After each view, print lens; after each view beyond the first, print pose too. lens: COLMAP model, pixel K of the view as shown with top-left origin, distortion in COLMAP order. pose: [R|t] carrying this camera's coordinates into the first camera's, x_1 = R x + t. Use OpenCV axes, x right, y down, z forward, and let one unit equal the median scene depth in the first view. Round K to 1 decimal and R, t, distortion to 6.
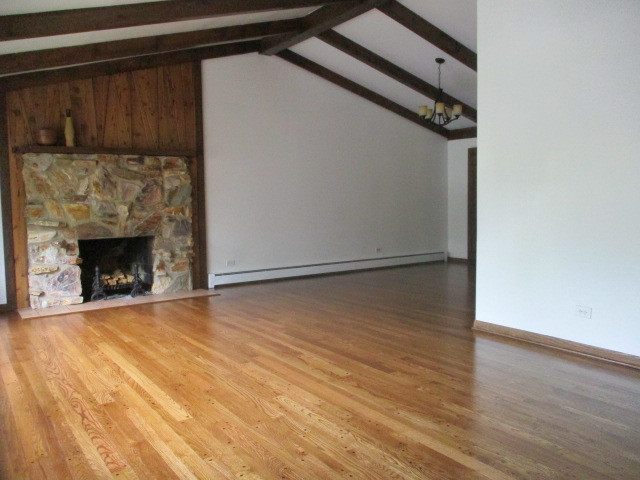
lens RADIAL K [[548.6, 0, 319.5], [0, 548.6, 239.1], [0, 0, 1]] dist [-0.016237, 0.016976]
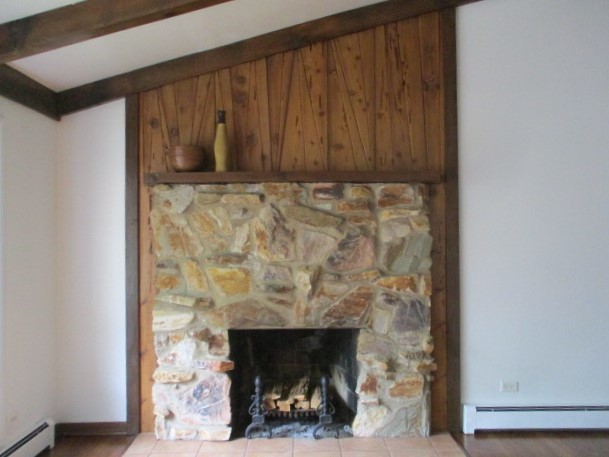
lens RADIAL K [[522.0, 0, 305.8], [0, 522.0, 224.2], [0, 0, 1]] dist [-0.016237, 0.016976]
pose [[0.837158, -0.002113, -0.546956, -0.063594], [-0.049758, 0.995552, -0.080005, -0.066880], [0.544693, 0.094192, 0.833329, 0.544403]]
